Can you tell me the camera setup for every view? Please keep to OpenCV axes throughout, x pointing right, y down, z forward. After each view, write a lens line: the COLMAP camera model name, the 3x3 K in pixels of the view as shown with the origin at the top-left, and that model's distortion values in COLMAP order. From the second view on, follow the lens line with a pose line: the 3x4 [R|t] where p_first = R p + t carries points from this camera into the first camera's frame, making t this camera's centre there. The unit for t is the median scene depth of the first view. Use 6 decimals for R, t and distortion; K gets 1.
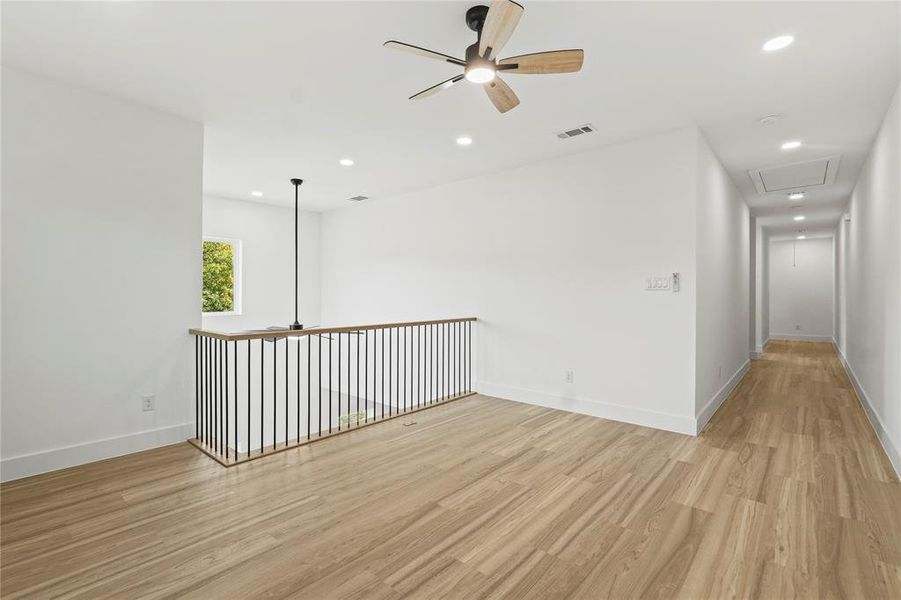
lens RADIAL K [[407.6, 0, 444.8], [0, 407.6, 299.8], [0, 0, 1]] dist [-0.004957, -0.001322]
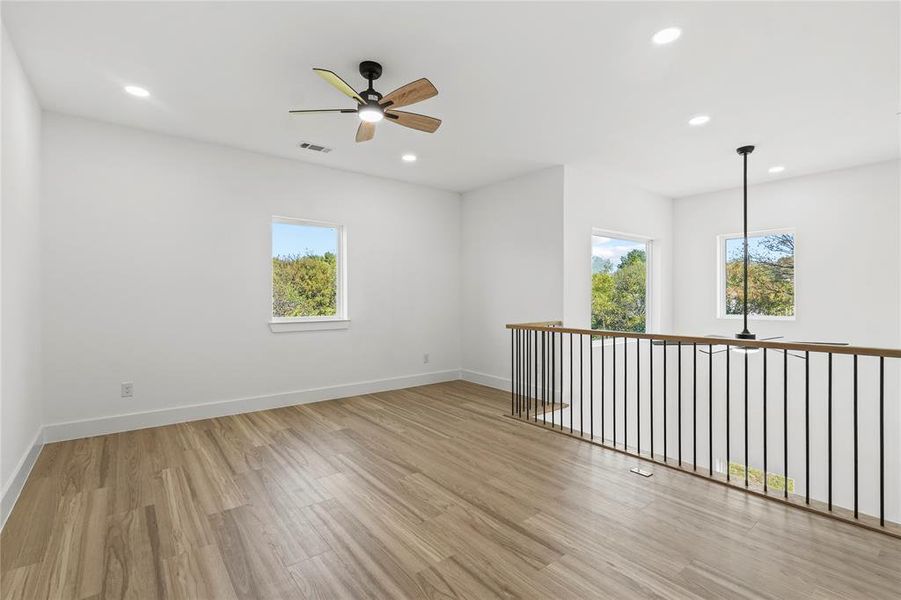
lens RADIAL K [[407.6, 0, 444.7], [0, 407.6, 295.1], [0, 0, 1]] dist [-0.004957, -0.001322]
pose [[-0.173580, -0.006446, -0.984799, 0.839404], [-0.010434, 0.999934, -0.004706, -0.003988], [0.984765, 0.009459, -0.173636, 0.951427]]
